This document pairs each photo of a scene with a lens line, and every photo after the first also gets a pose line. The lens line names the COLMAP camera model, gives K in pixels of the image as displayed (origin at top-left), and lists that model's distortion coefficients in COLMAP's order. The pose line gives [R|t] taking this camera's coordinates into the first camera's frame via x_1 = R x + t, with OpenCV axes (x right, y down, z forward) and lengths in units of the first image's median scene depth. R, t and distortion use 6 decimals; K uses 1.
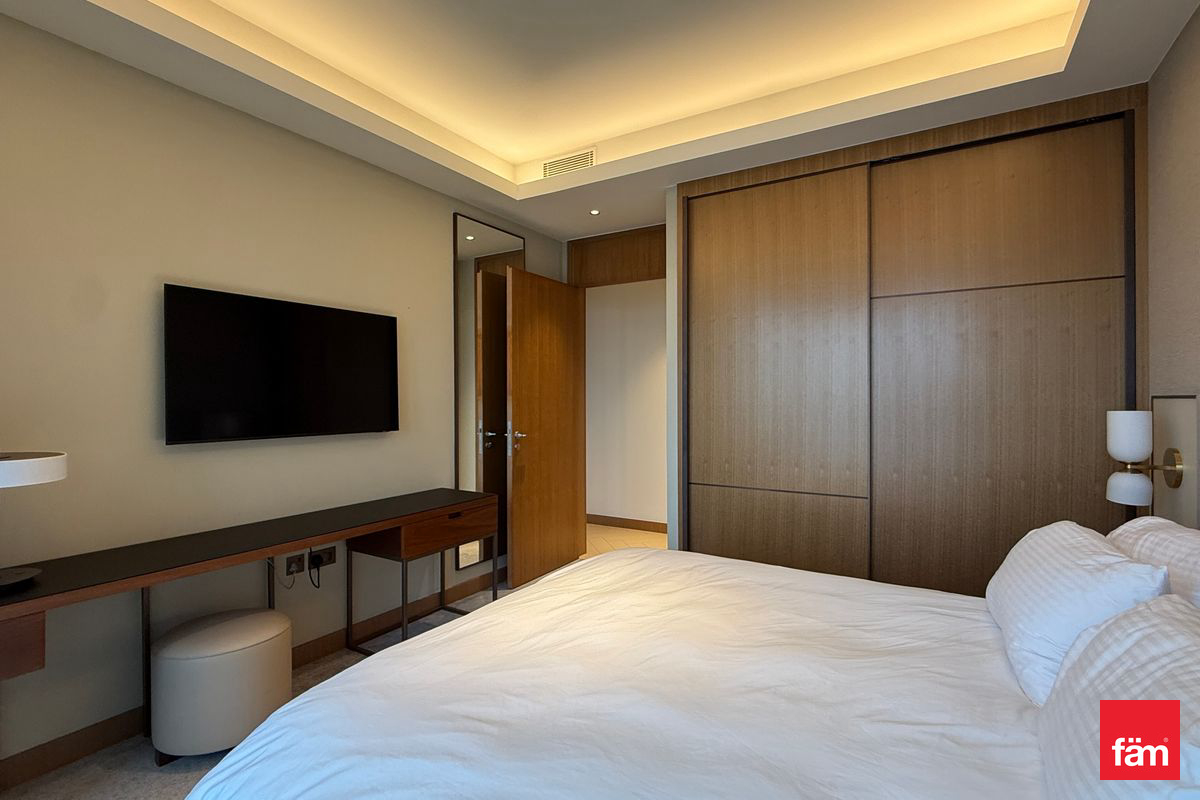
lens RADIAL K [[563.8, 0, 595.7], [0, 563.8, 400.9], [0, 0, 1]] dist [-0.003837, 0.000512]
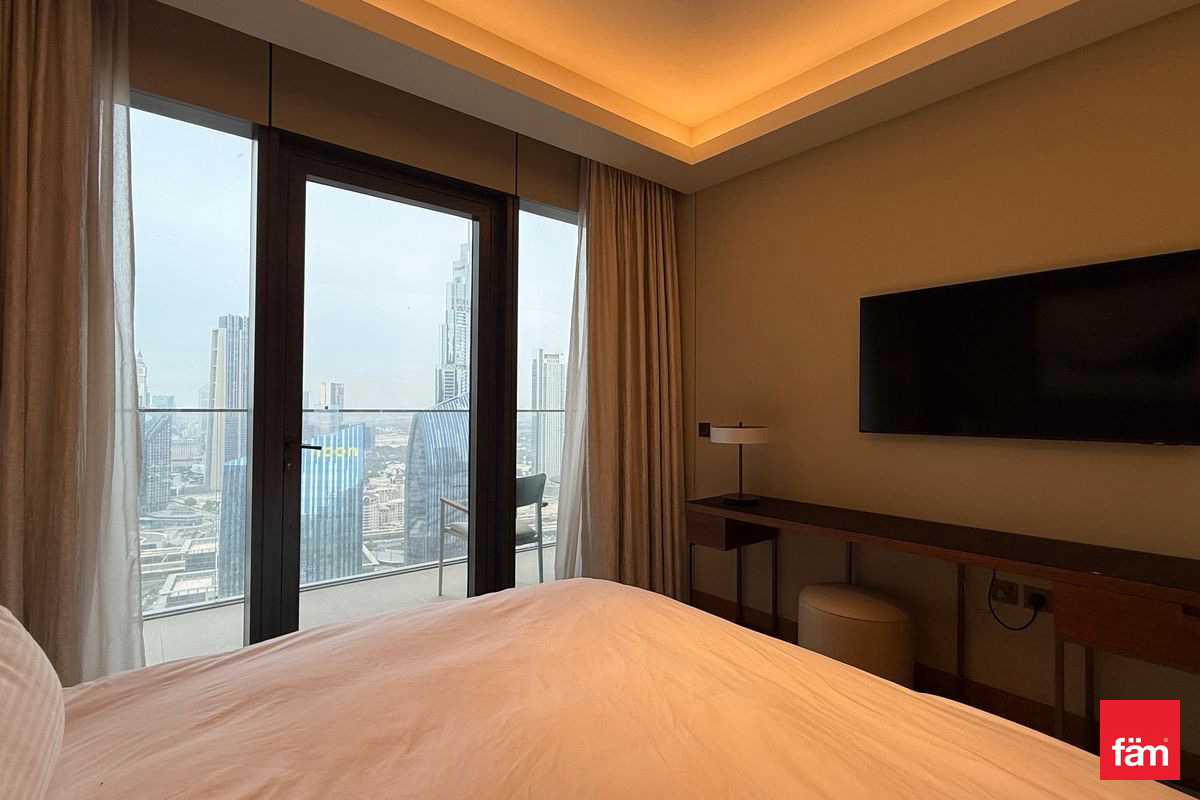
lens RADIAL K [[563.1, 0, 596.2], [0, 563.1, 397.7], [0, 0, 1]] dist [-0.001361, 0.000816]
pose [[-0.325450, -0.015637, -0.945430, 0.679995], [-0.012533, 0.999847, -0.012223, 0.031708], [0.945476, 0.007871, -0.325597, 1.048353]]
